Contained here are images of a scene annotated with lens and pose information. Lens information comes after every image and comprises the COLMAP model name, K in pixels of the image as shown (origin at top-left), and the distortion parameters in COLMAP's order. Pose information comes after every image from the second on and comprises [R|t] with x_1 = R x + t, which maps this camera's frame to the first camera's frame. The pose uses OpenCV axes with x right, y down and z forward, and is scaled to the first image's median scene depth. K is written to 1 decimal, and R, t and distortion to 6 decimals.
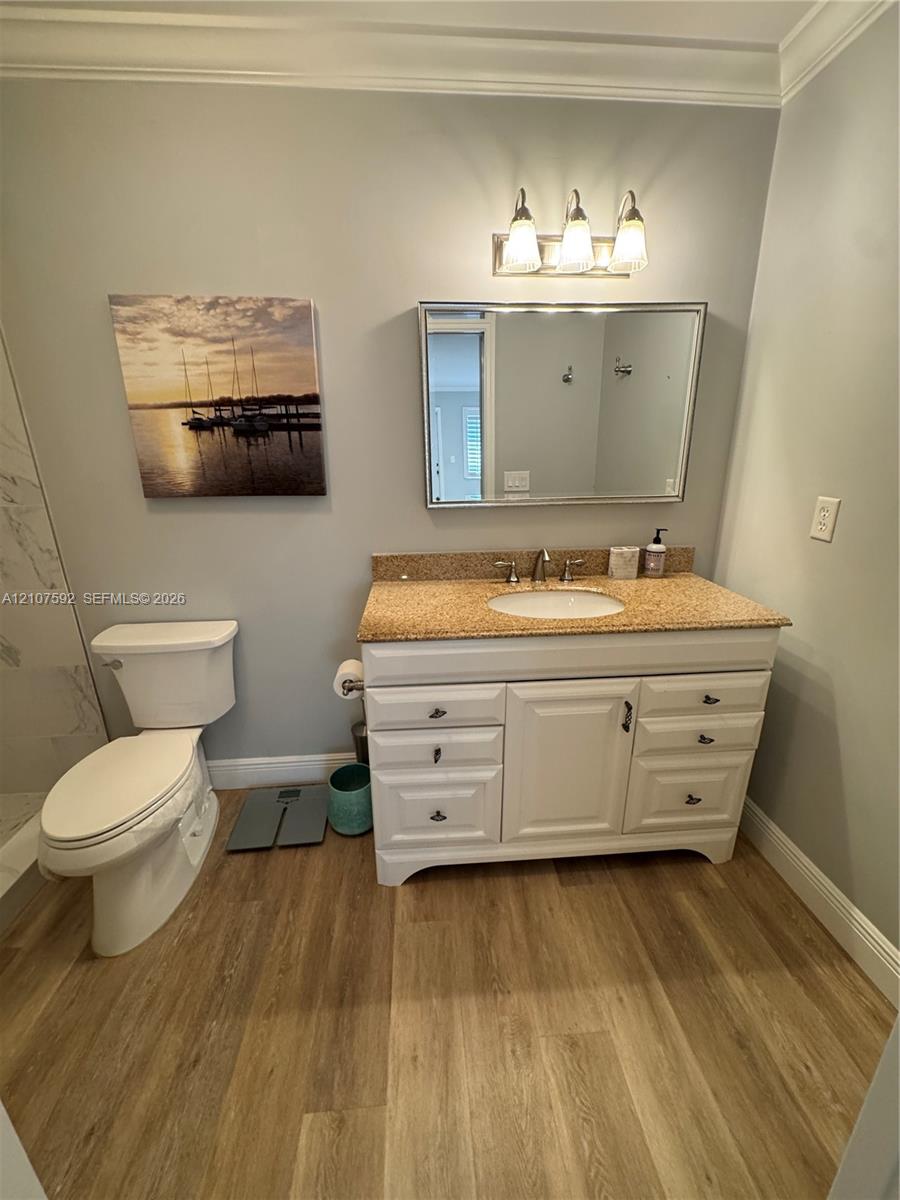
lens RADIAL K [[480.2, 0, 451.6], [0, 480.2, 599.5], [0, 0, 1]] dist [-0.001682, 0.000088]
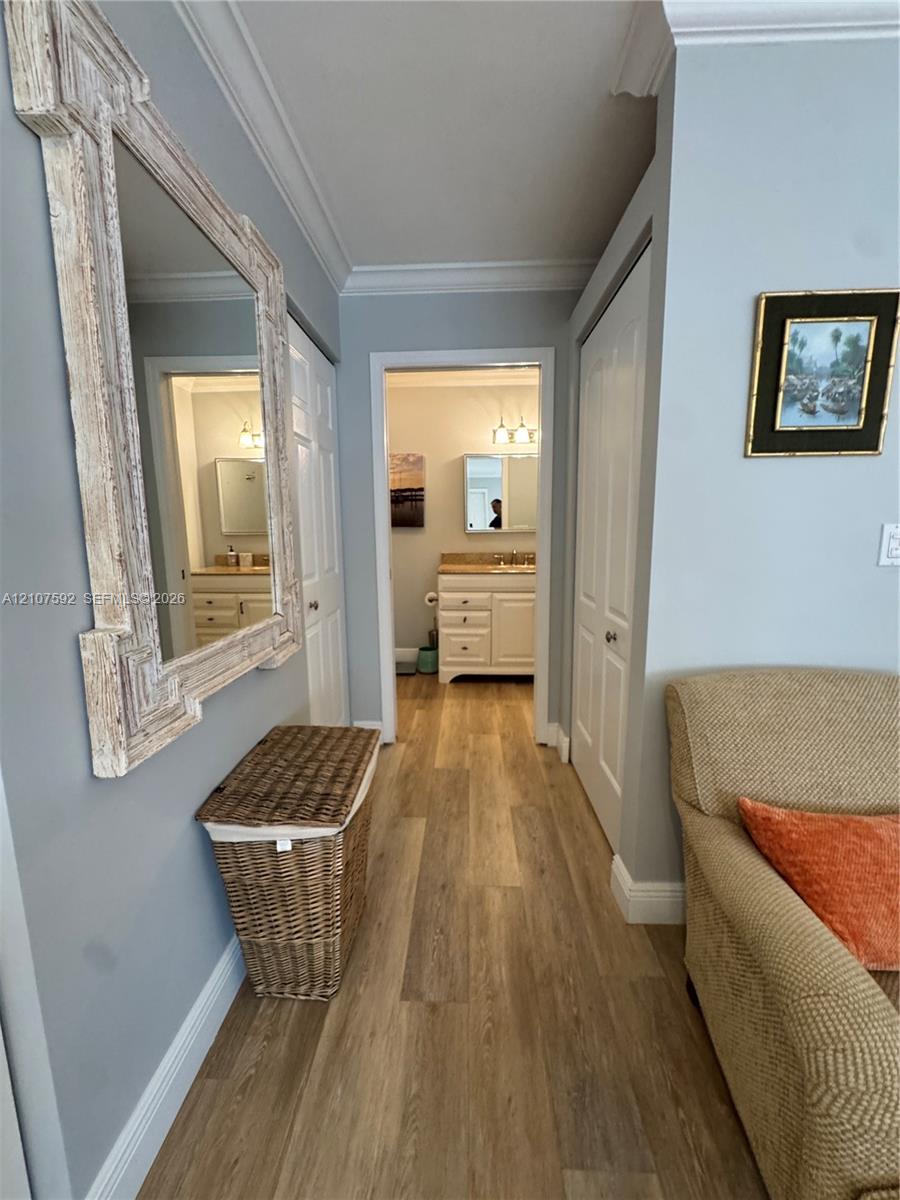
lens RADIAL K [[480.2, 0, 451.6], [0, 480.2, 599.5], [0, 0, 1]] dist [-0.001682, 0.000088]
pose [[0.994055, 0.022260, -0.106579, 0.162336], [-0.038386, 0.987676, -0.151732, 0.571452], [0.101888, 0.154921, 0.982659, -1.479074]]
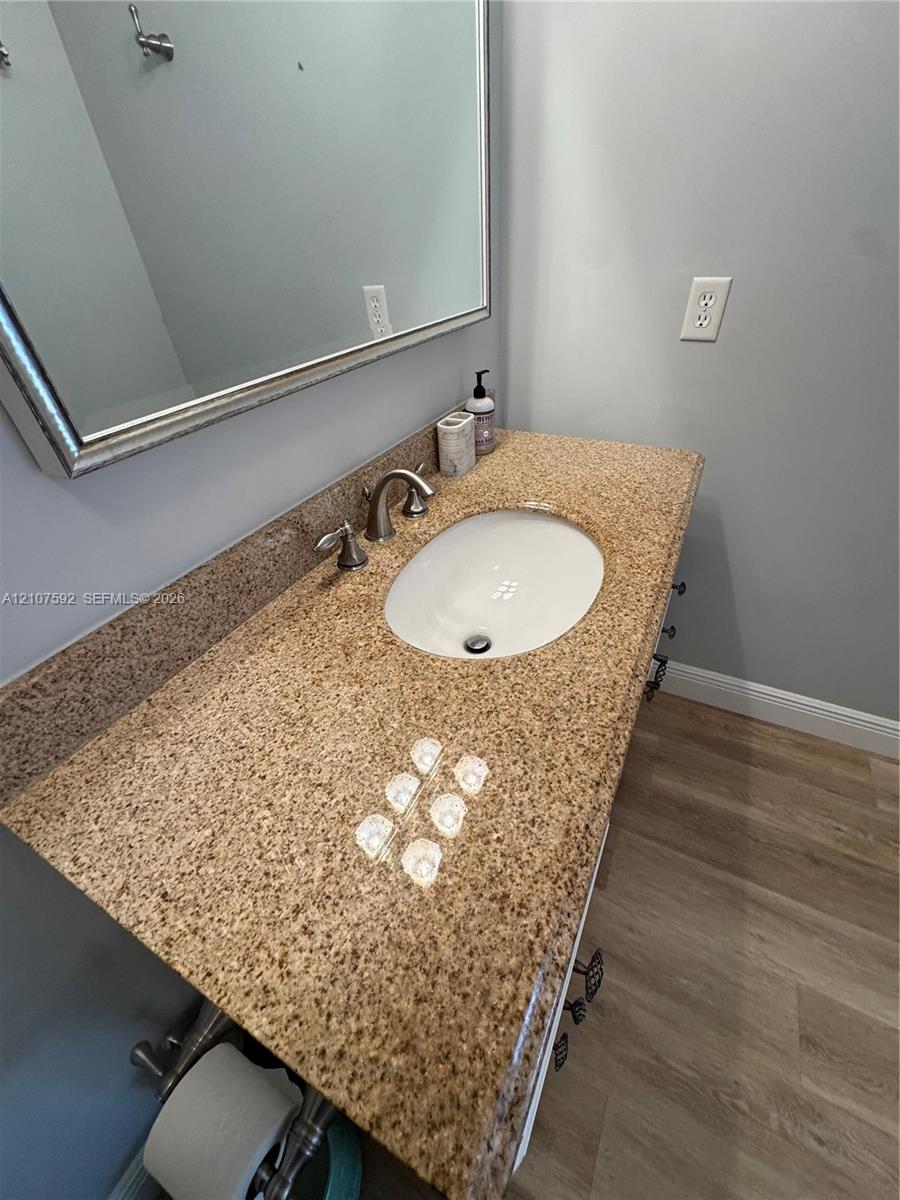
lens RADIAL K [[480.2, 0, 451.6], [0, 480.2, 599.5], [0, 0, 1]] dist [-0.001682, 0.000088]
pose [[0.526202, -0.526883, 0.667463, -0.173927], [0.300833, 0.849501, 0.433415, -0.210195], [-0.795369, -0.027269, 0.605512, 0.777860]]
